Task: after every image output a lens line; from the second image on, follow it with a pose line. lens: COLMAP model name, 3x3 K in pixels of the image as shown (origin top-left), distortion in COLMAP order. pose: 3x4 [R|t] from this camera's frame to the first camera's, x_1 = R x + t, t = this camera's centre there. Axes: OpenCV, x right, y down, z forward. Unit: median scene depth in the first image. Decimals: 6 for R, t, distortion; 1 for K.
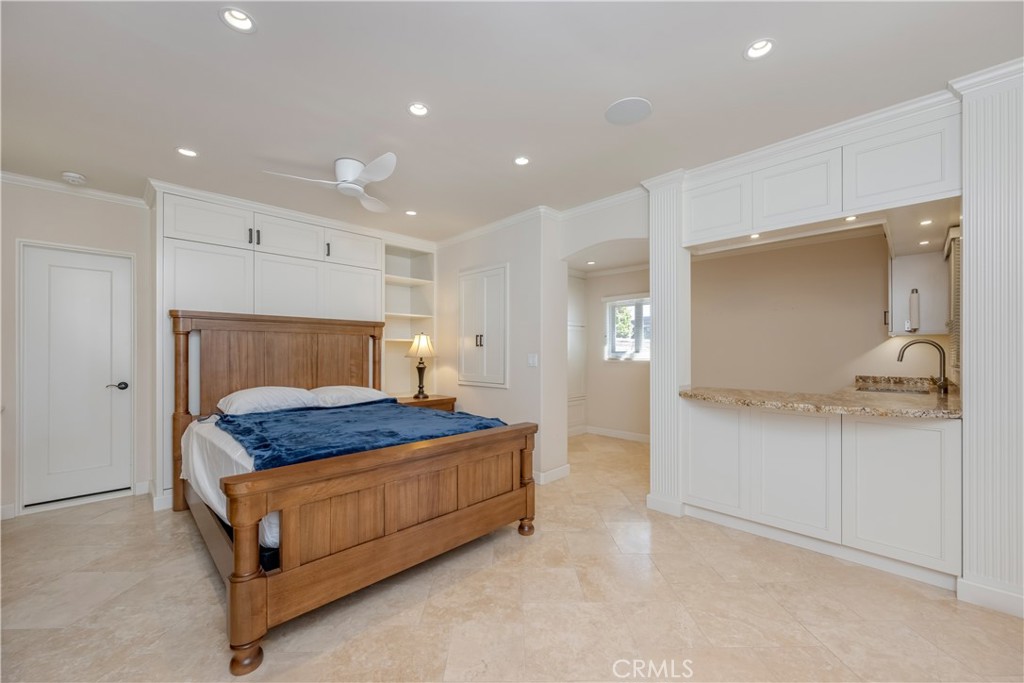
lens RADIAL K [[403.4, 0, 512.7], [0, 403.4, 347.7], [0, 0, 1]] dist [0.002181, 0.000211]
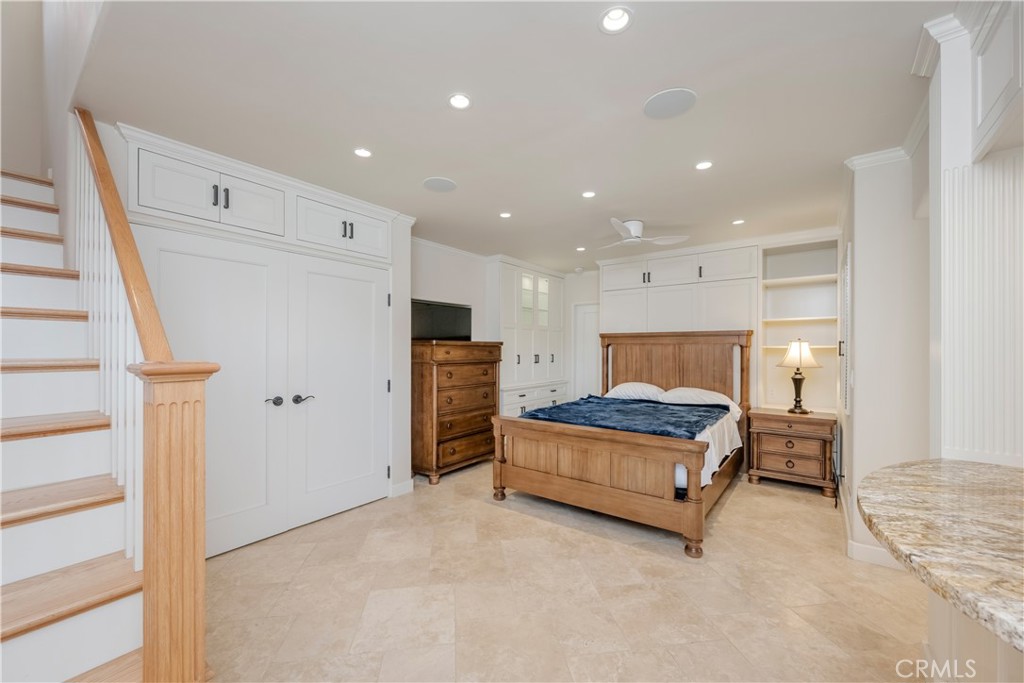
lens RADIAL K [[403.4, 0, 514.6], [0, 403.4, 342.5], [0, 0, 1]] dist [0.002181, 0.000211]
pose [[0.138301, -0.015283, -0.990272, 0.758559], [0.008831, 0.999860, -0.014198, -0.030692], [0.990351, -0.006781, 0.138417, 0.362052]]
